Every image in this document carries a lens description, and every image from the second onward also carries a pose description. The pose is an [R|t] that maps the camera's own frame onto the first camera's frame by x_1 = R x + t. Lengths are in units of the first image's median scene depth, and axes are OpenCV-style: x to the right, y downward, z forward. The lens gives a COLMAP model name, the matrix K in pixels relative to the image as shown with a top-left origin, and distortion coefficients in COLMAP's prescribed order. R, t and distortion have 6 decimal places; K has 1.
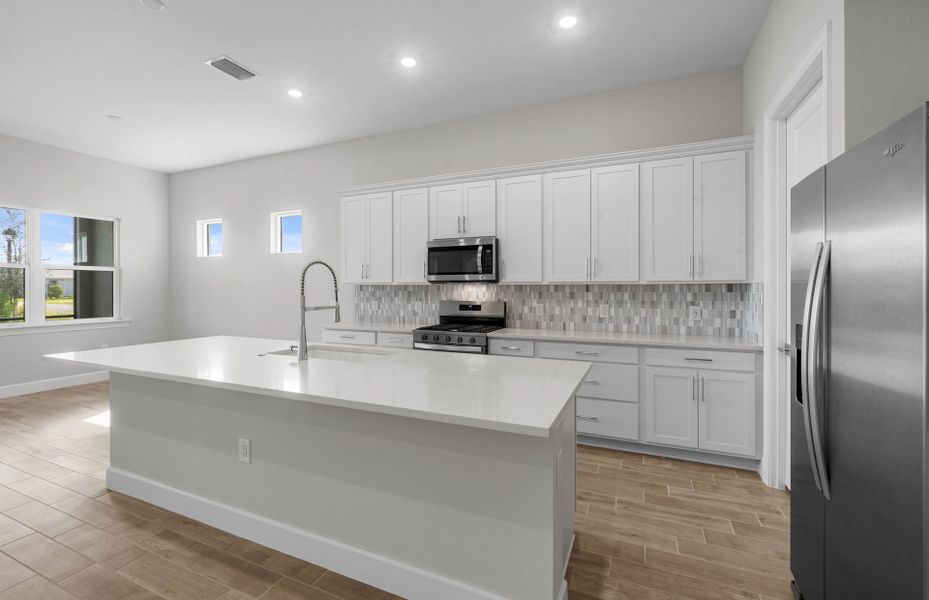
lens RADIAL K [[416.6, 0, 473.7], [0, 416.6, 283.5], [0, 0, 1]] dist [-0.003424, 0.000867]
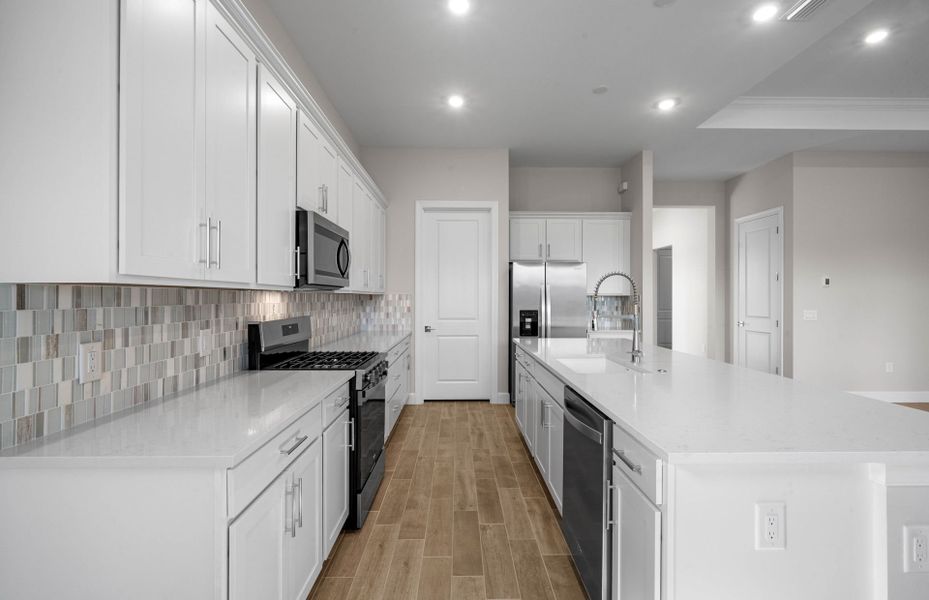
lens RADIAL K [[416.6, 0, 469.4], [0, 416.6, 297.4], [0, 0, 1]] dist [-0.003424, 0.000867]
pose [[-0.434045, -0.001308, 0.900890, -0.726035], [-0.012632, 0.999909, -0.004634, 0.012133], [-0.900803, -0.013391, -0.434022, 1.117101]]
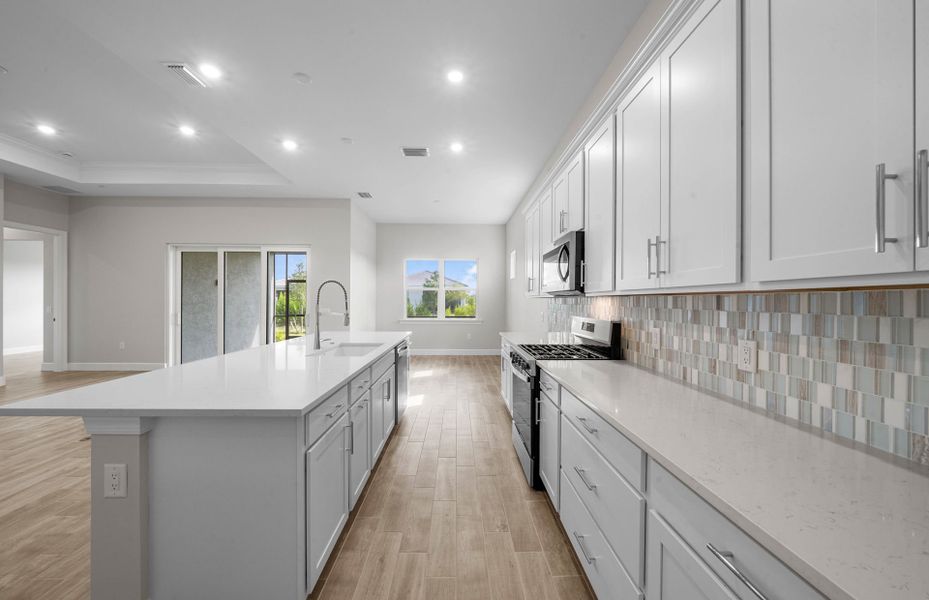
lens RADIAL K [[336.1, 0, 449.3], [0, 336.1, 301.0], [0, 0, 1]] dist [-0.005315, -0.000023]
pose [[0.390531, 0.002467, -0.920587, 0.495586], [0.003956, 0.999983, 0.004357, 0.007747], [0.920581, -0.005343, 0.390514, 0.573588]]
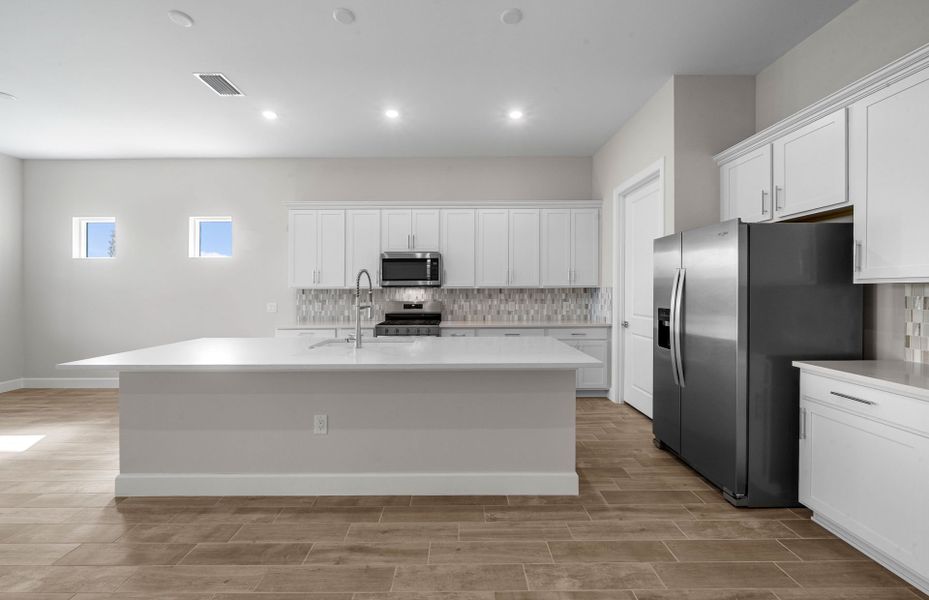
lens RADIAL K [[354.4, 0, 475.3], [0, 354.4, 288.2], [0, 0, 1]] dist [-0.003741, -0.000647]
pose [[0.906899, -0.000657, 0.421348, -0.319201], [0.000065, 0.999999, 0.001421, 0.000152], [-0.421348, -0.001261, 0.906898, -0.073511]]
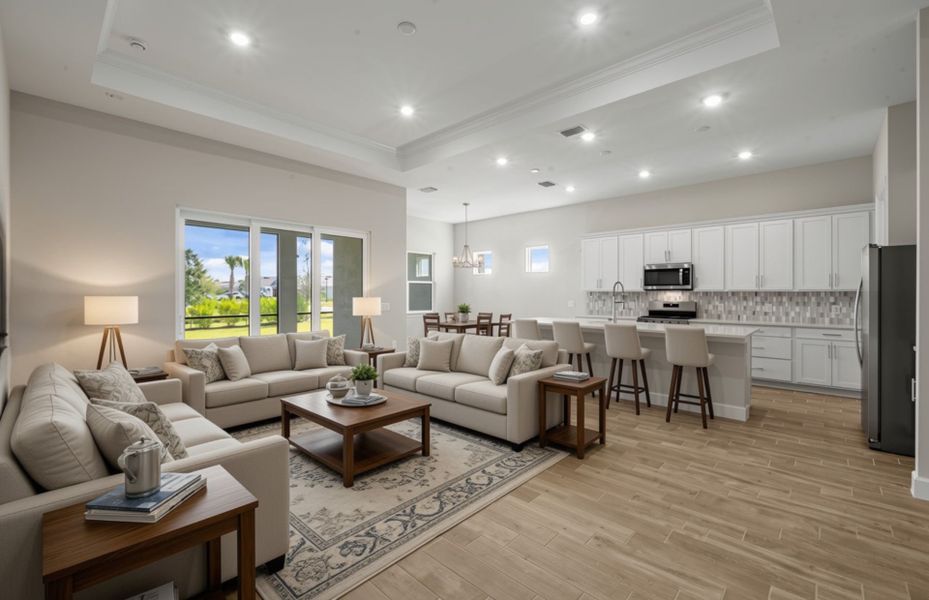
lens RADIAL K [[416.6, 0, 456.2], [0, 416.6, 291.0], [0, 0, 1]] dist [-0.003424, 0.000867]
pose [[0.939195, -0.000309, -0.343384, -0.260289], [0.001936, 0.999988, 0.004395, -0.008748], [0.343379, -0.004792, 0.939185, -0.896698]]
